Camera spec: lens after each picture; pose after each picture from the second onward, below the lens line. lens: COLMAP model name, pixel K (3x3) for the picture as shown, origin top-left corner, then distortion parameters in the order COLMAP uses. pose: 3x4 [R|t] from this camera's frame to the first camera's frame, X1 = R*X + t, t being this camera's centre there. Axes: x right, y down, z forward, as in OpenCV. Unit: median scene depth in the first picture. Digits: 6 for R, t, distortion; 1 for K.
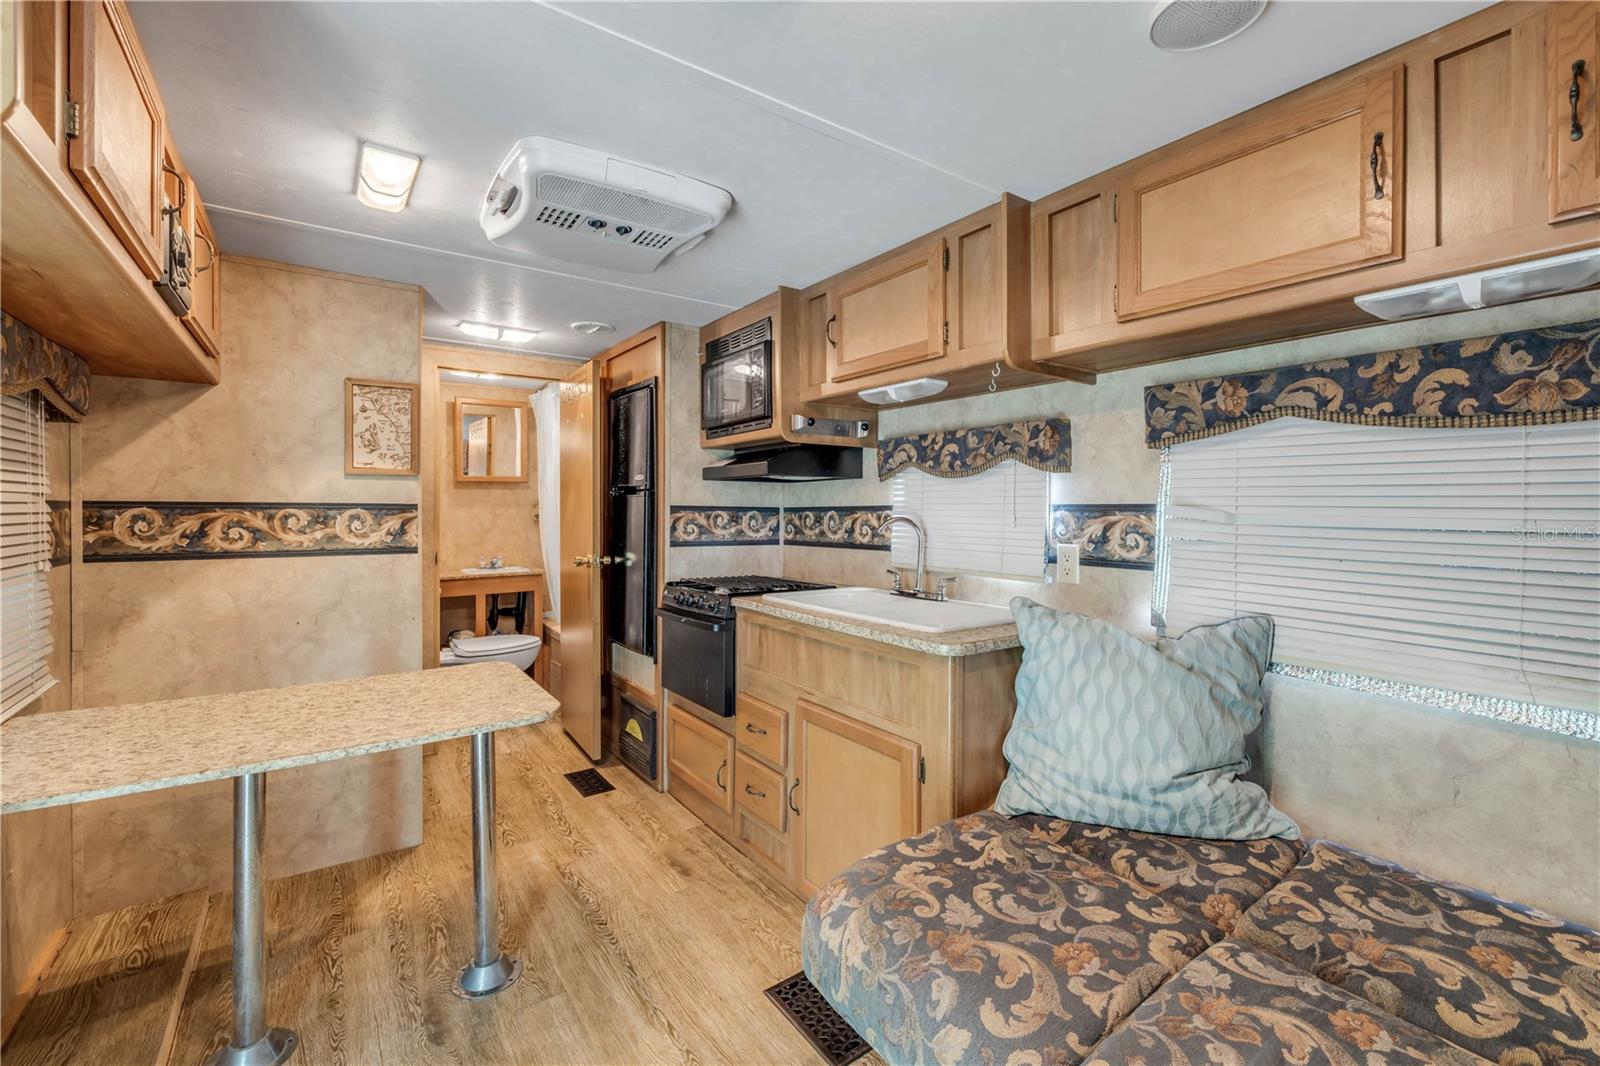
lens RADIAL K [[690.7, 0, 756.4], [0, 690.7, 504.0], [0, 0, 1]] dist [-0.001370, -0.000099]
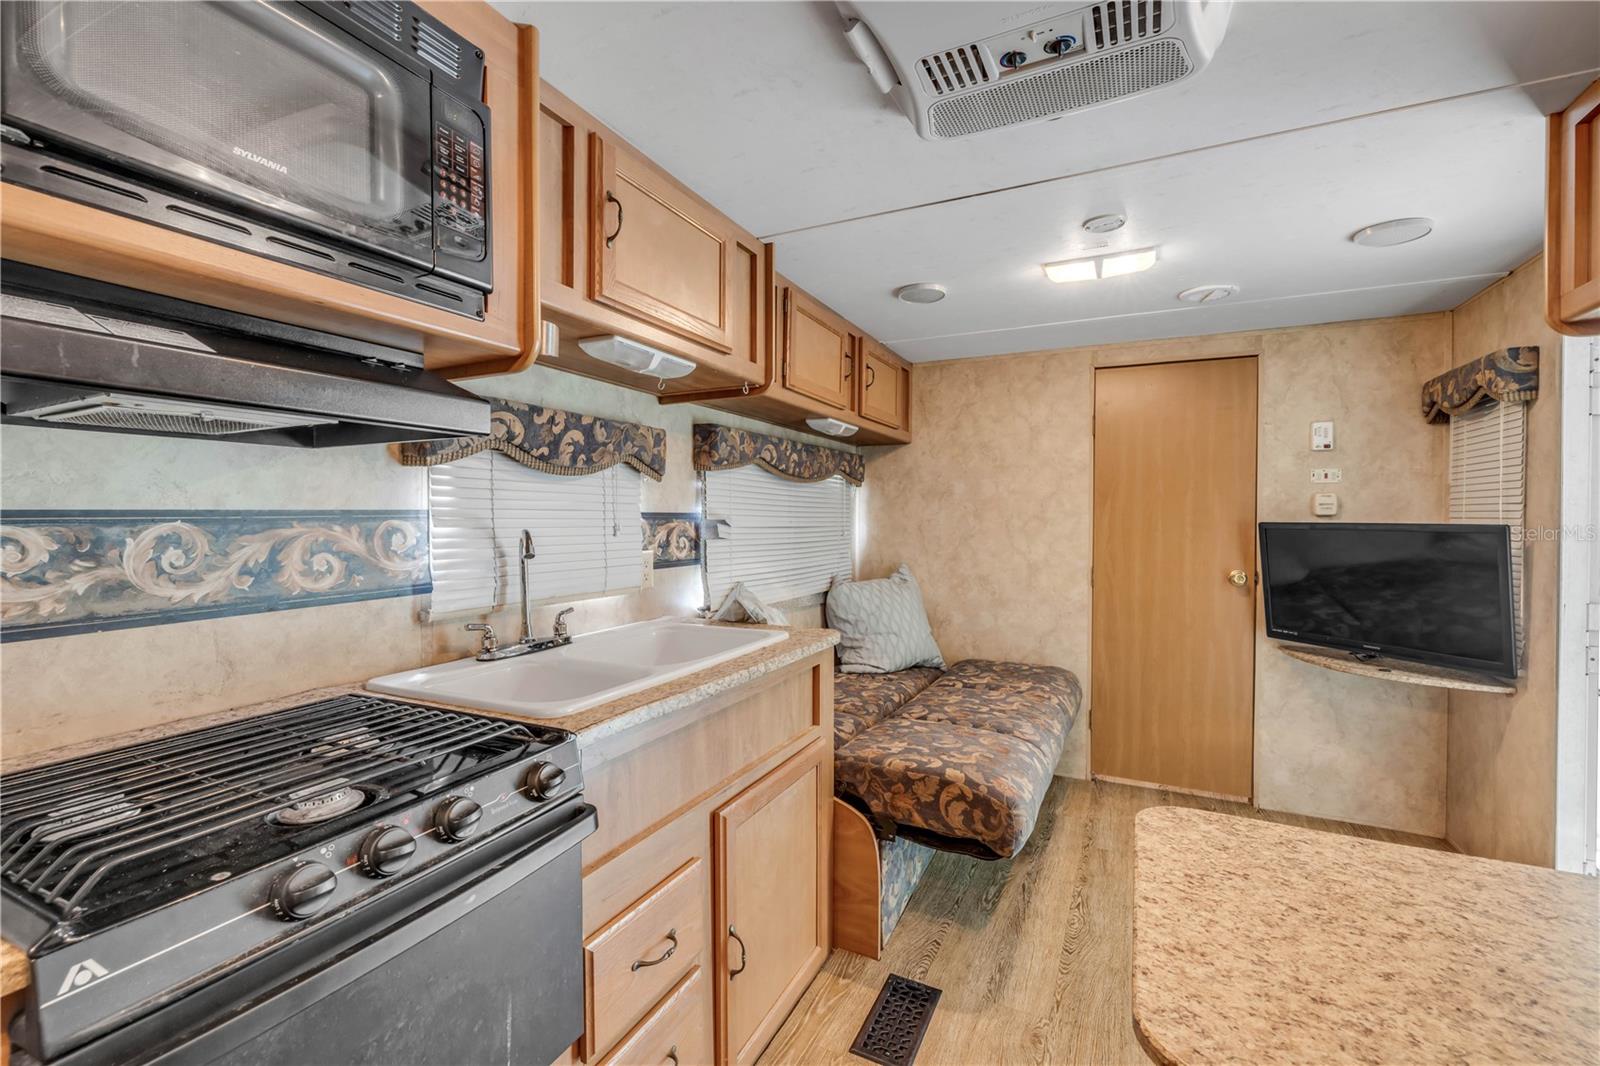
lens RADIAL K [[690.7, 0, 790.9], [0, 690.7, 527.2], [0, 0, 1]] dist [-0.001370, -0.000099]
pose [[-0.516218, 0.002704, 0.856453, -0.560141], [0.009878, 0.999947, 0.002797, 0.022047], [-0.856400, 0.009903, -0.516217, 1.364030]]
